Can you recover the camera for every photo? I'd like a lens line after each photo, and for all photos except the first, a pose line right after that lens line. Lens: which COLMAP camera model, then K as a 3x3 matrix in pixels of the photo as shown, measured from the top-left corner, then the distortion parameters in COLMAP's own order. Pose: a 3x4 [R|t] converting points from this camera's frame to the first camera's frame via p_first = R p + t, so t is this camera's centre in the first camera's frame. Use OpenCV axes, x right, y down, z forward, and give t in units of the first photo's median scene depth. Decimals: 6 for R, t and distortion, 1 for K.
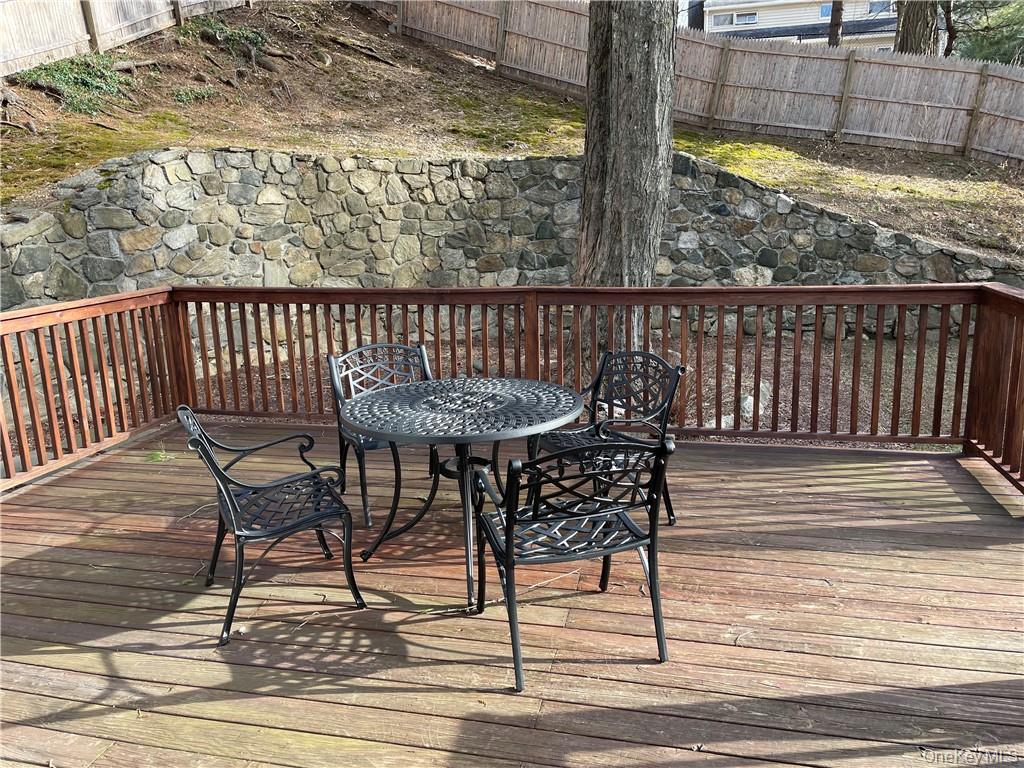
lens RADIAL K [[775.4, 0, 511.0], [0, 775.4, 383.7], [0, 0, 1]] dist [0.037689, -0.008766]
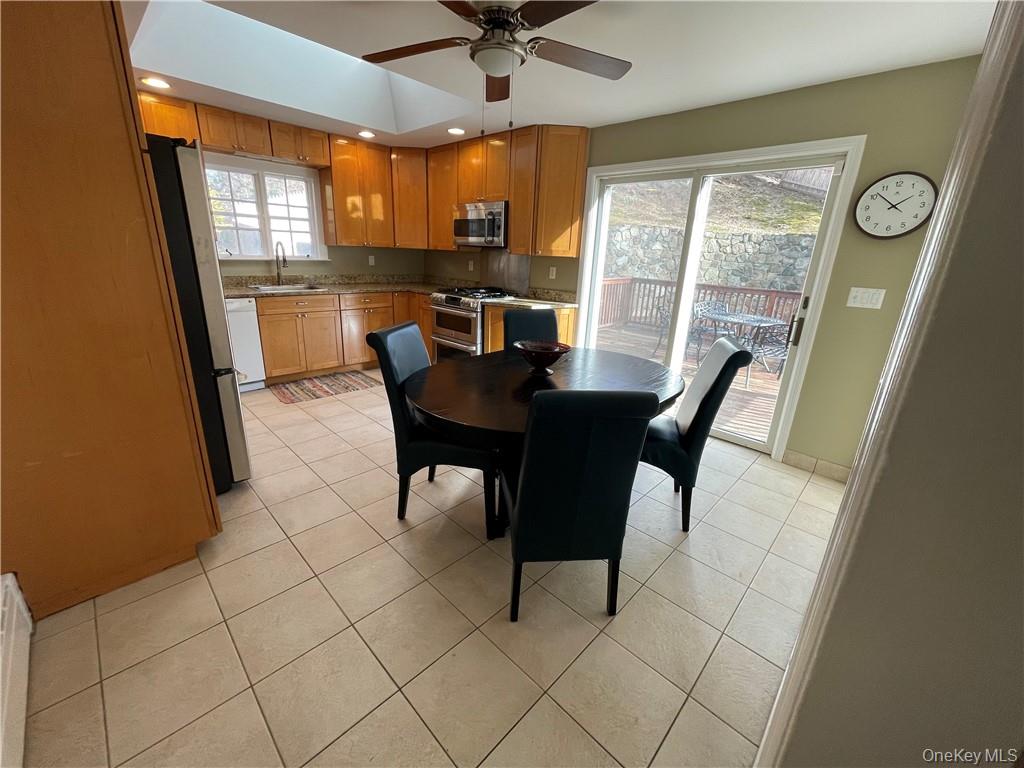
lens RADIAL K [[414.5, 0, 512.9], [0, 414.5, 379.0], [0, 0, 1]] dist [-0.001932, -0.000257]
pose [[0.857638, 0.211891, -0.468570, -0.005773], [-0.174121, 0.976999, 0.123107, 0.065293], [0.483878, -0.023994, 0.874806, -0.280721]]
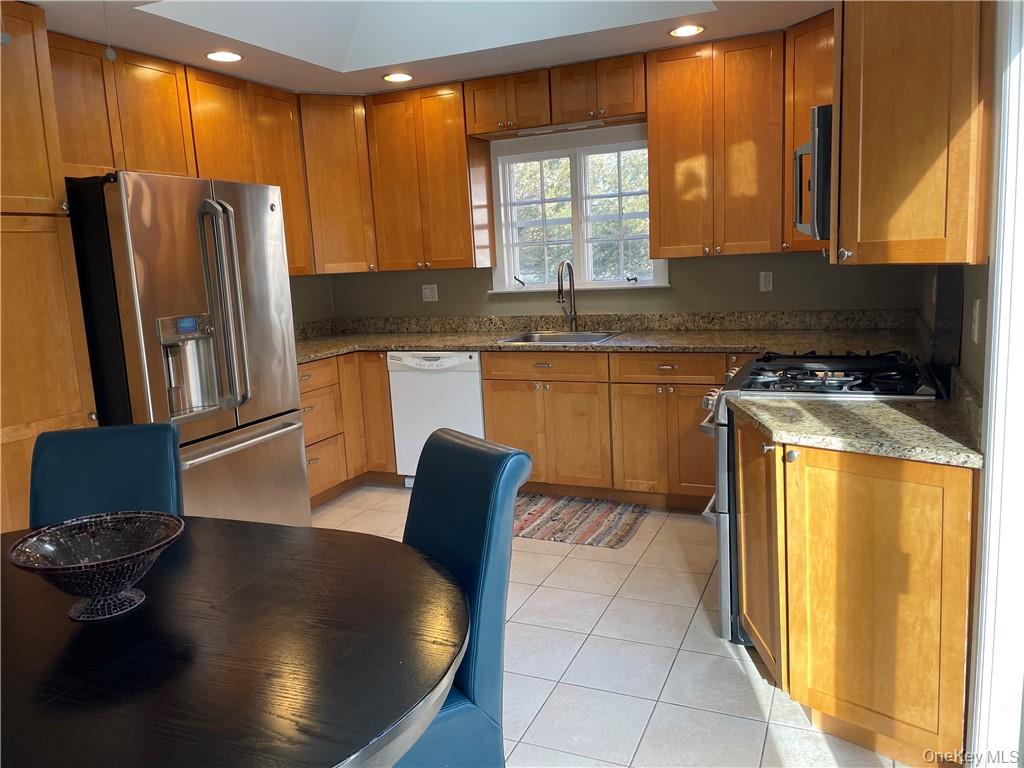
lens RADIAL K [[775.4, 0, 514.7], [0, 775.4, 380.6], [0, 0, 1]] dist [0.037689, -0.008766]
pose [[-0.166759, 0.196285, -0.966263, 0.094008], [-0.157203, 0.962156, 0.222582, -0.117090], [0.973385, 0.189017, -0.129592, 0.477027]]
